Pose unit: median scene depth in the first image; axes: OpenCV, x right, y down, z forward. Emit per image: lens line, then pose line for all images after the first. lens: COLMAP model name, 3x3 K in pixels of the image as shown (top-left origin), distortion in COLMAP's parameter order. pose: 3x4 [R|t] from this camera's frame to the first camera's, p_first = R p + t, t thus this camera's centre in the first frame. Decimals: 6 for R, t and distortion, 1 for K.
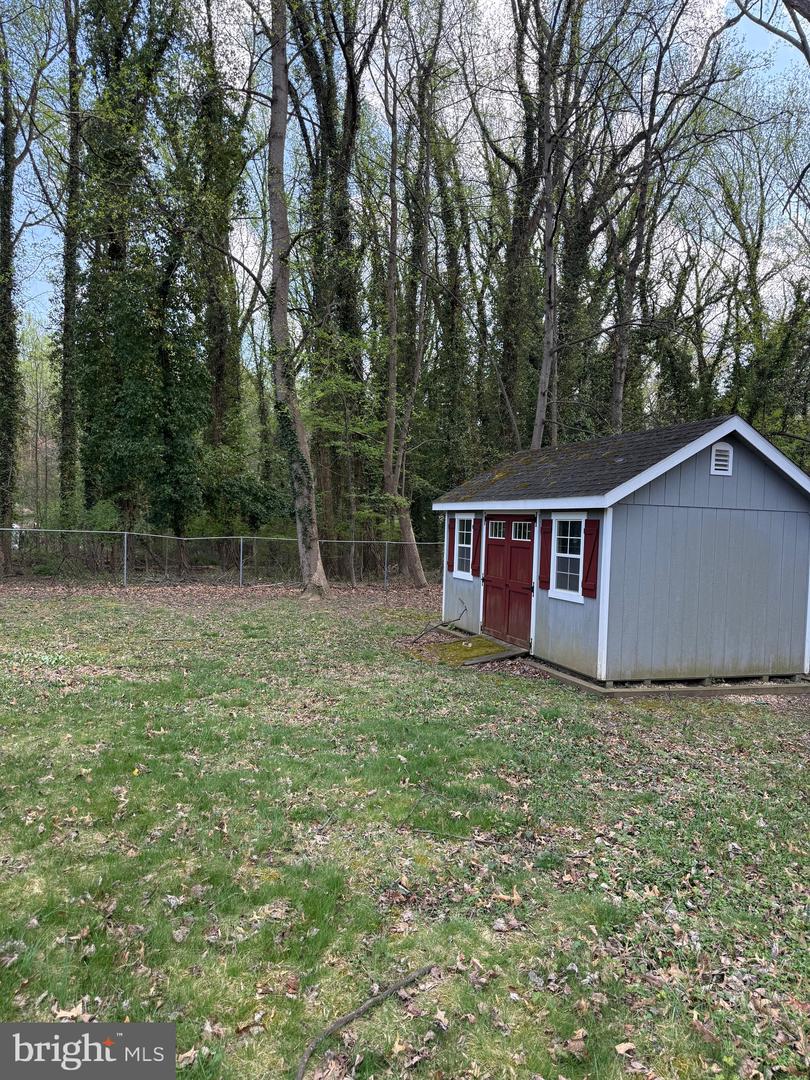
lens RADIAL K [[753.4, 0, 405.0], [0, 753.4, 540.0], [0, 0, 1]] dist [0.055600, -0.053907]
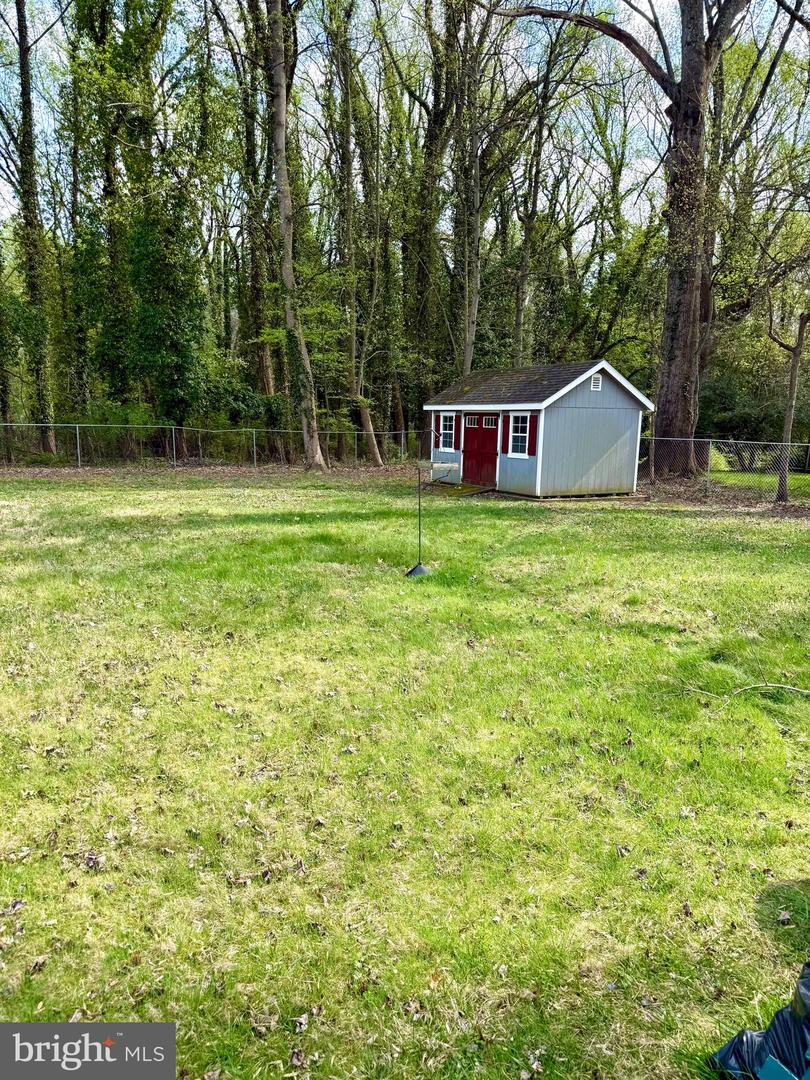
lens RADIAL K [[753.4, 0, 405.0], [0, 753.4, 540.0], [0, 0, 1]] dist [0.055600, -0.053907]
pose [[0.985848, -0.036098, 0.163712, -0.333957], [0.013106, 0.990149, 0.139402, 0.012437], [-0.167131, -0.135284, 0.976609, -0.725339]]
